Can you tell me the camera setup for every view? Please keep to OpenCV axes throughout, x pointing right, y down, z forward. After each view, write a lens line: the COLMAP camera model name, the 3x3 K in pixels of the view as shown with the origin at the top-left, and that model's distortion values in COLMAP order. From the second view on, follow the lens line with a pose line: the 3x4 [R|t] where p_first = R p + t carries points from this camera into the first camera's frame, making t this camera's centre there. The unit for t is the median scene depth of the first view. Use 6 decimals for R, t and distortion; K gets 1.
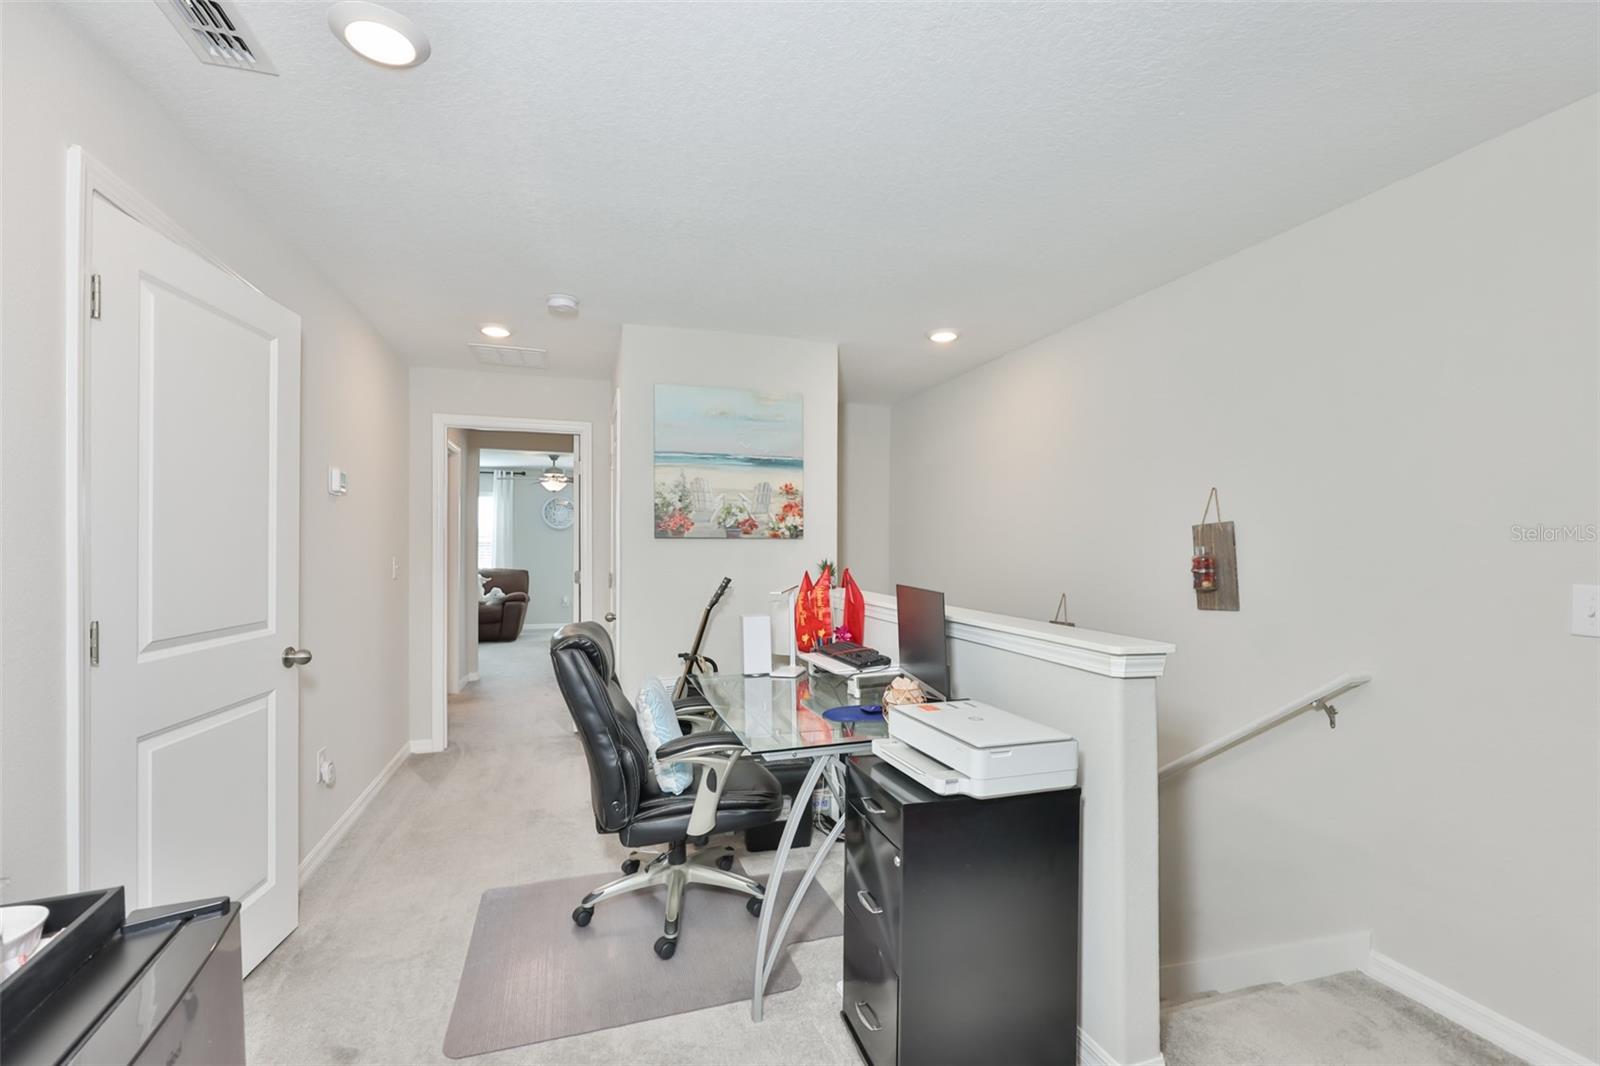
lens RADIAL K [[686.9, 0, 792.4], [0, 686.9, 537.7], [0, 0, 1]] dist [0.000006, 0.000258]
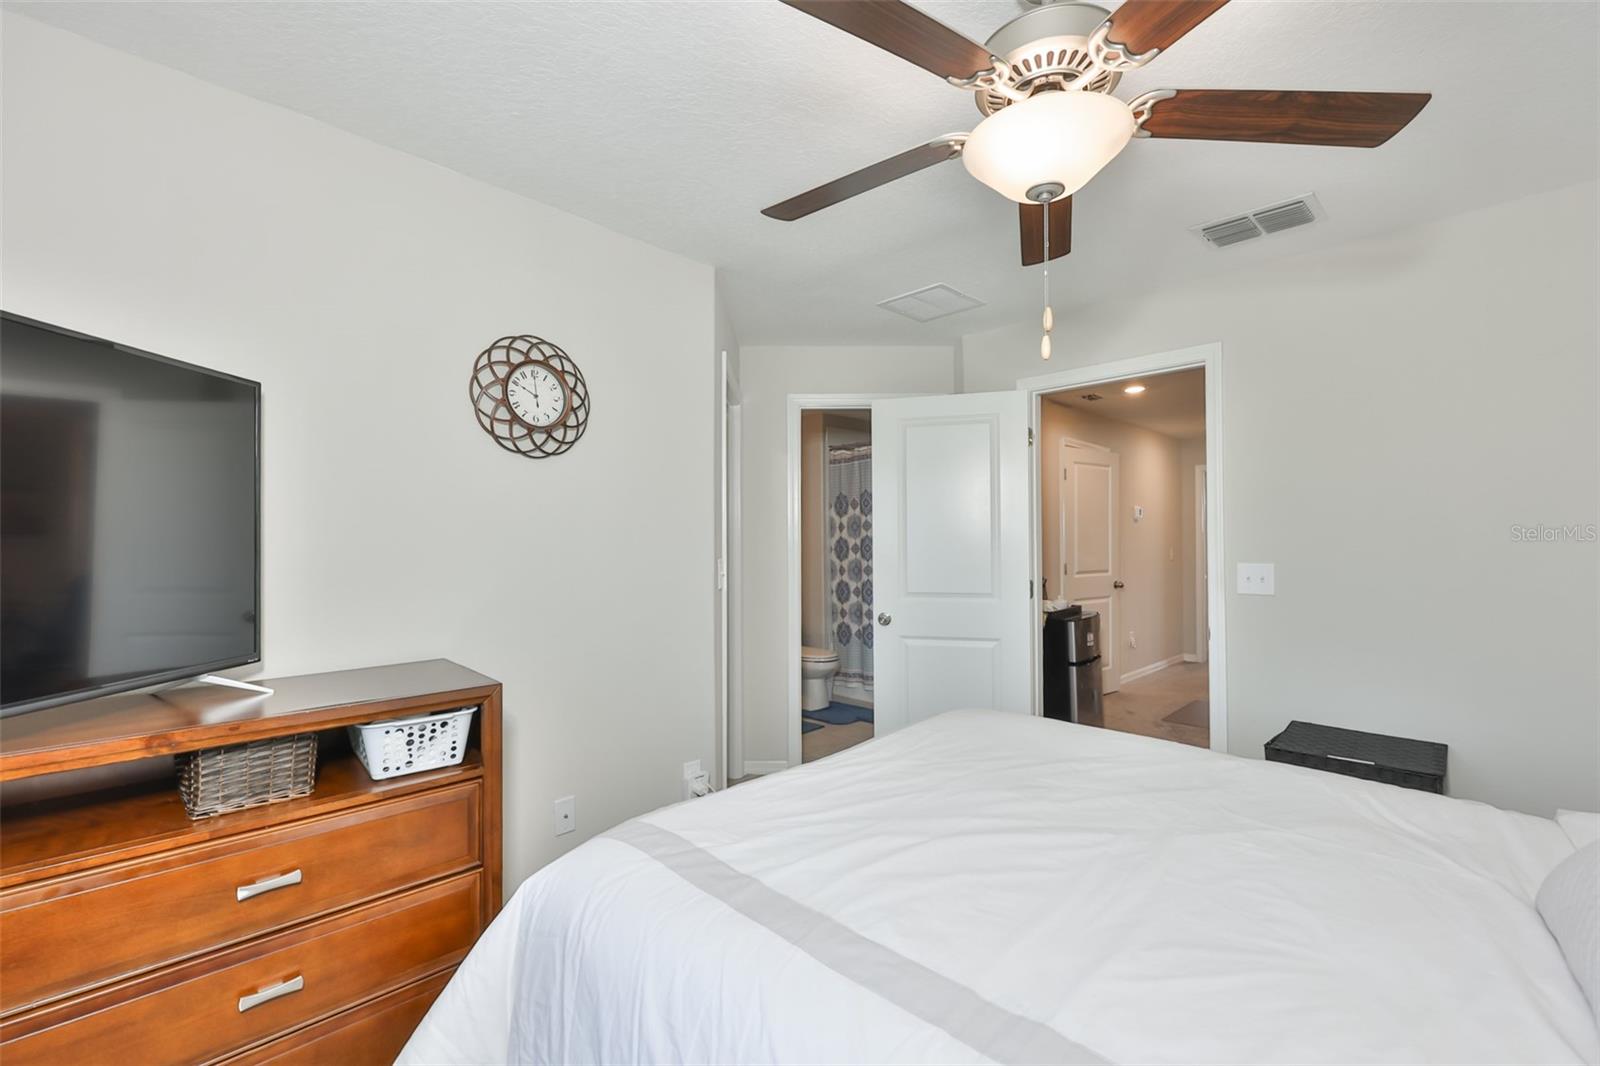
lens RADIAL K [[686.9, 0, 792.4], [0, 686.9, 537.7], [0, 0, 1]] dist [0.000006, 0.000258]
pose [[0.455892, -0.002576, -0.890032, 1.047914], [0.008274, 0.999965, 0.001344, -0.020381], [0.889997, -0.007977, 0.455897, -1.305425]]
